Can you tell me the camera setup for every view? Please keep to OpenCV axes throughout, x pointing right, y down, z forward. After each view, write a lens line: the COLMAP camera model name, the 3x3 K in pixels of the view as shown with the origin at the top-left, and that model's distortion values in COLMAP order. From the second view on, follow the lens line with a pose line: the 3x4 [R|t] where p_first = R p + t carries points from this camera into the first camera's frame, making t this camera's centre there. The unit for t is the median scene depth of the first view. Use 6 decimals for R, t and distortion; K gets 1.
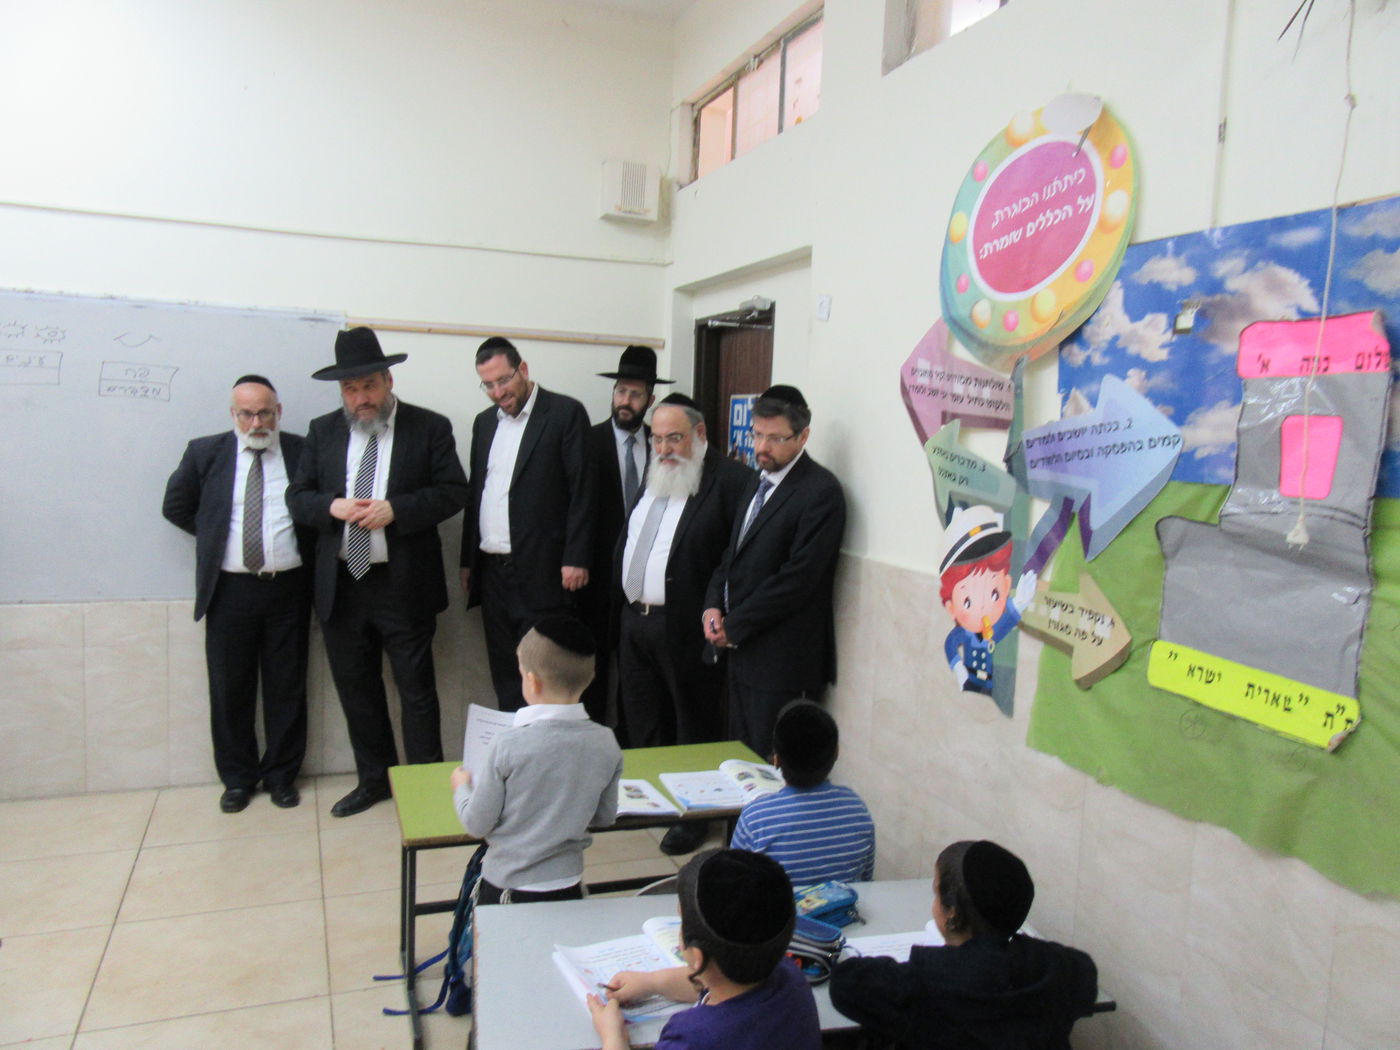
lens RADIAL K [[1028.9, 0, 696.4], [0, 1028.9, 521.9], [0, 0, 1]] dist [0.002552, 0.004799]
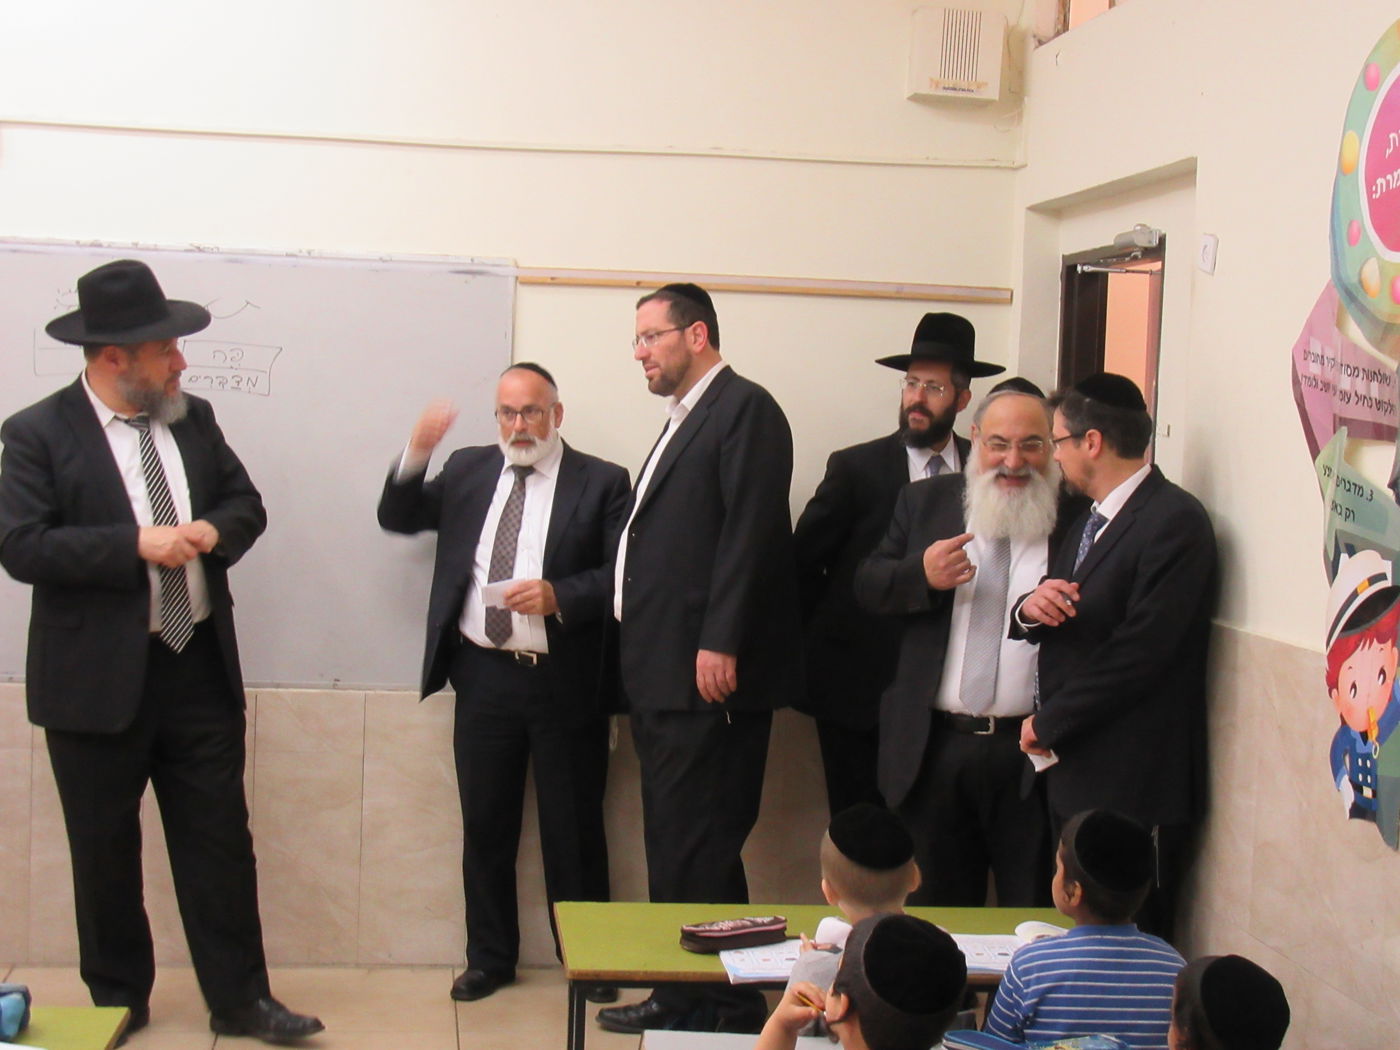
lens RADIAL K [[2179.1, 0, 700.0], [0, 2179.1, 525.6], [0, 0, 1]] dist [0.029699, 0.000000]
pose [[0.970655, 0.010711, -0.240238, 0.180194], [-0.021630, 0.998847, -0.042861, 0.038842], [0.239502, 0.046800, 0.969767, -0.516402]]
